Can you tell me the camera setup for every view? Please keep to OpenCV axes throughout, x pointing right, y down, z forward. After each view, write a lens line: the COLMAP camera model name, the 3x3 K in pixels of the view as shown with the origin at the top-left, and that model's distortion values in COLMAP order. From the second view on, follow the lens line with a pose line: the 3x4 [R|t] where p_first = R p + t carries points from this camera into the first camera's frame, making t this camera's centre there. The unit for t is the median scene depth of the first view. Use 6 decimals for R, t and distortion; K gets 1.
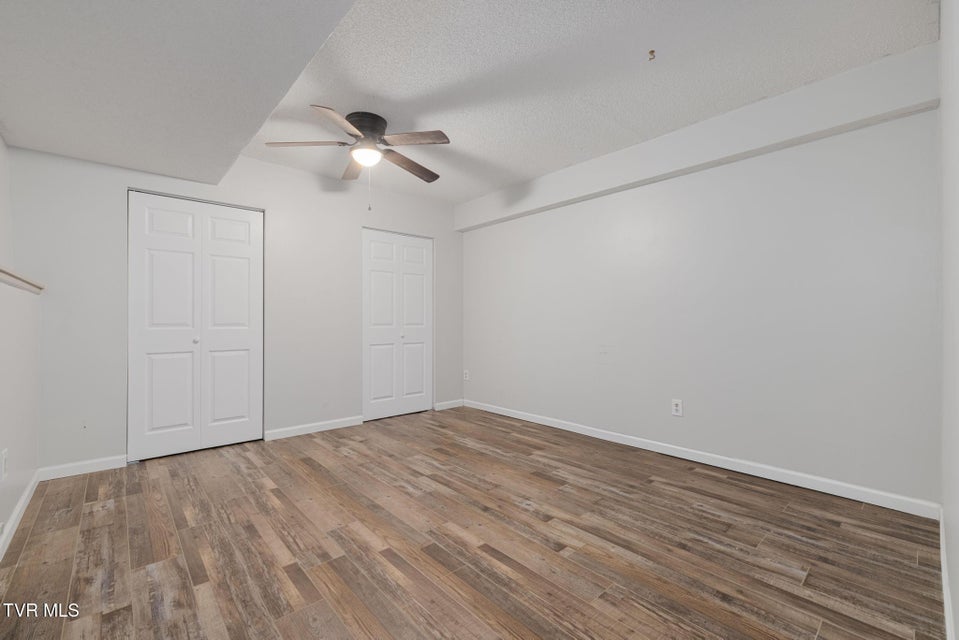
lens RADIAL K [[405.3, 0, 481.6], [0, 405.3, 317.6], [0, 0, 1]] dist [0.000685, -0.000180]
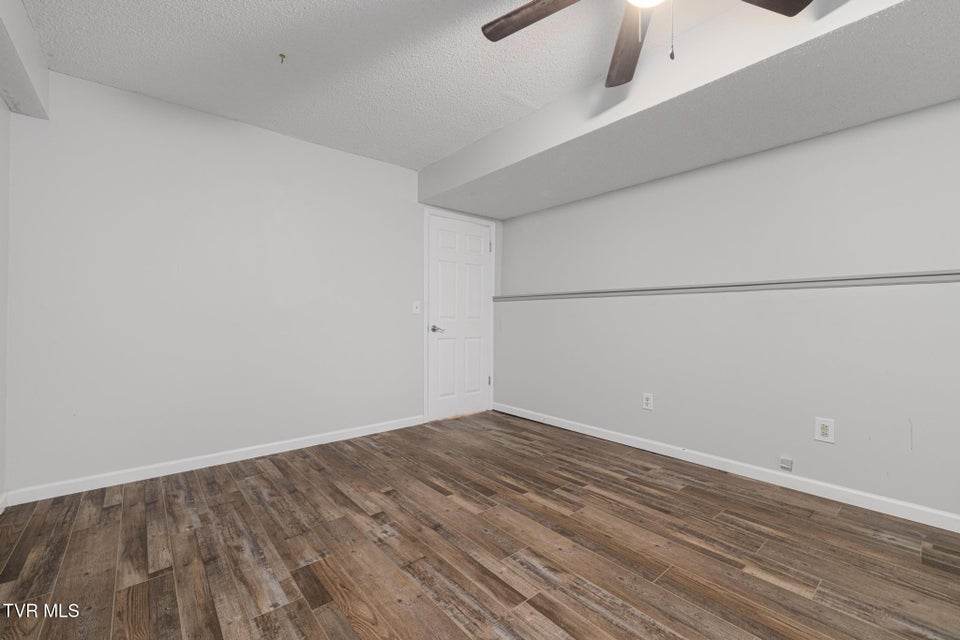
lens RADIAL K [[405.7, 0, 482.1], [0, 405.7, 317.6], [0, 0, 1]] dist [0.000685, -0.000180]
pose [[-0.999515, -0.002440, 0.031045, -0.123072], [-0.002736, 0.999951, -0.009497, 0.022105], [-0.031020, -0.009577, -0.999473, 2.015668]]
